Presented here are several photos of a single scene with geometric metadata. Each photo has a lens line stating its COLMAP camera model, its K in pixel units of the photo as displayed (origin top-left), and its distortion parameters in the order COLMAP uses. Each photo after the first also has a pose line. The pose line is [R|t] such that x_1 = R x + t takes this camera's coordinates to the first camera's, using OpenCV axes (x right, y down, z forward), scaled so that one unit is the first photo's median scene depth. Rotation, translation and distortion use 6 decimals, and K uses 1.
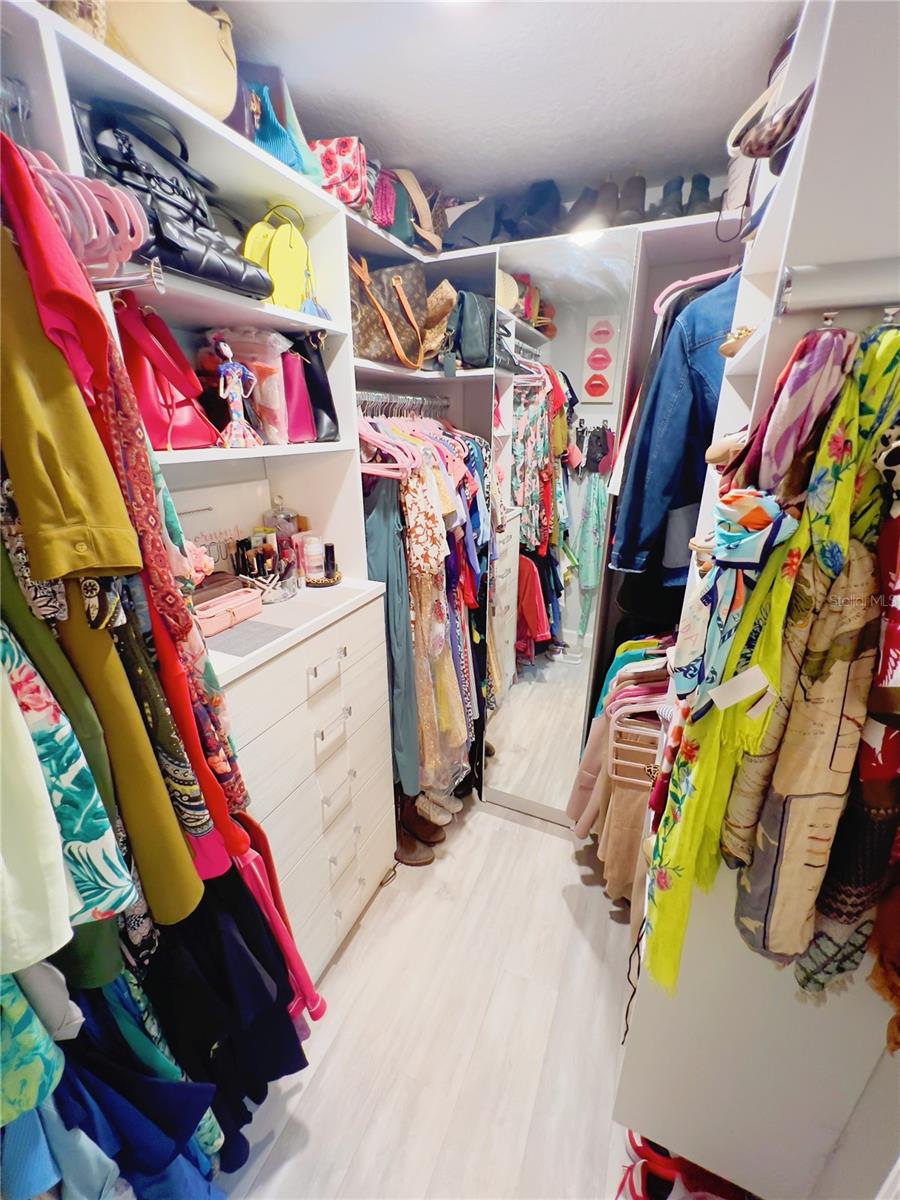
lens RADIAL K [[481.9, 0, 453.7], [0, 481.9, 598.0], [0, 0, 1]] dist [-0.000763, -0.000031]
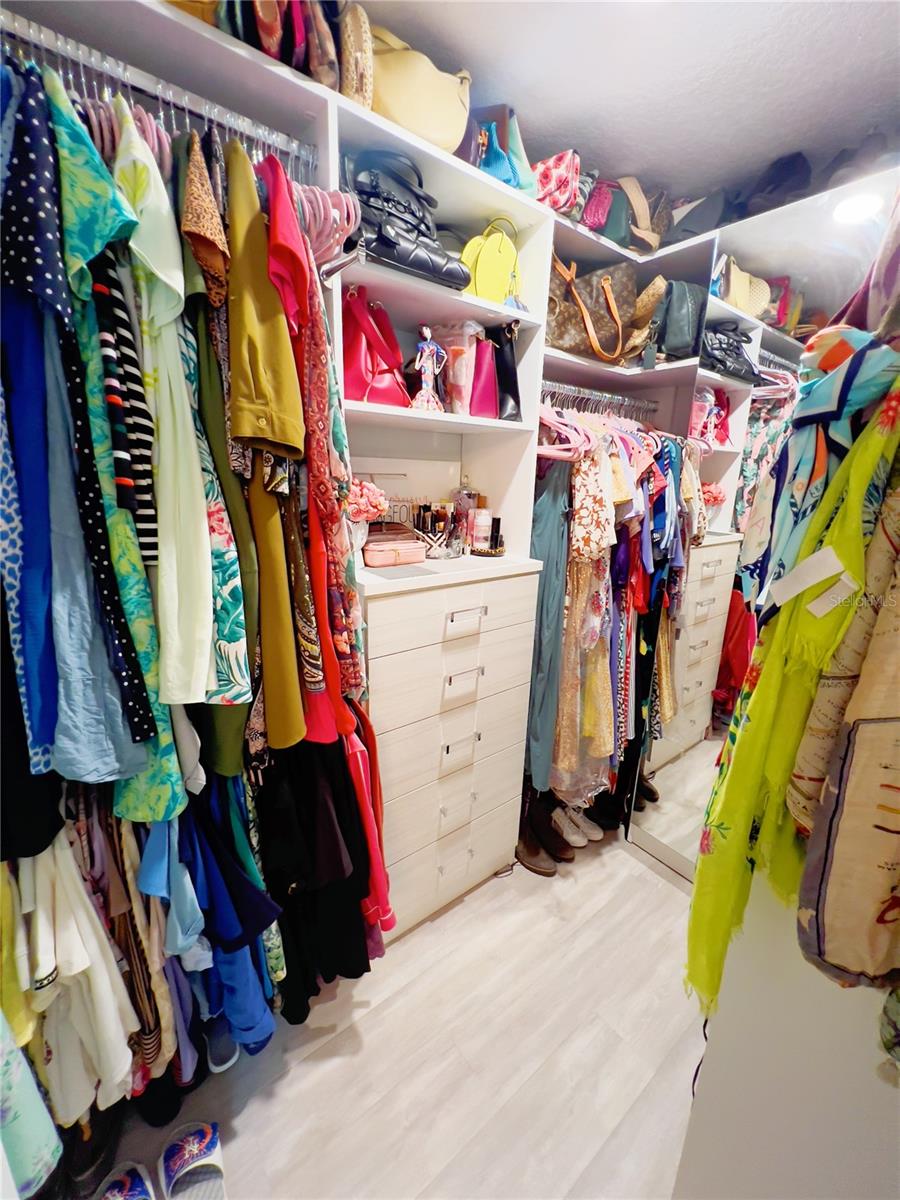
lens RADIAL K [[481.9, 0, 453.7], [0, 481.9, 598.0], [0, 0, 1]] dist [-0.000763, -0.000031]
pose [[0.882069, 0.147579, -0.447409, 0.209981], [-0.190967, 0.980154, -0.053187, 0.177729], [0.430680, 0.132355, 0.892747, 0.019294]]
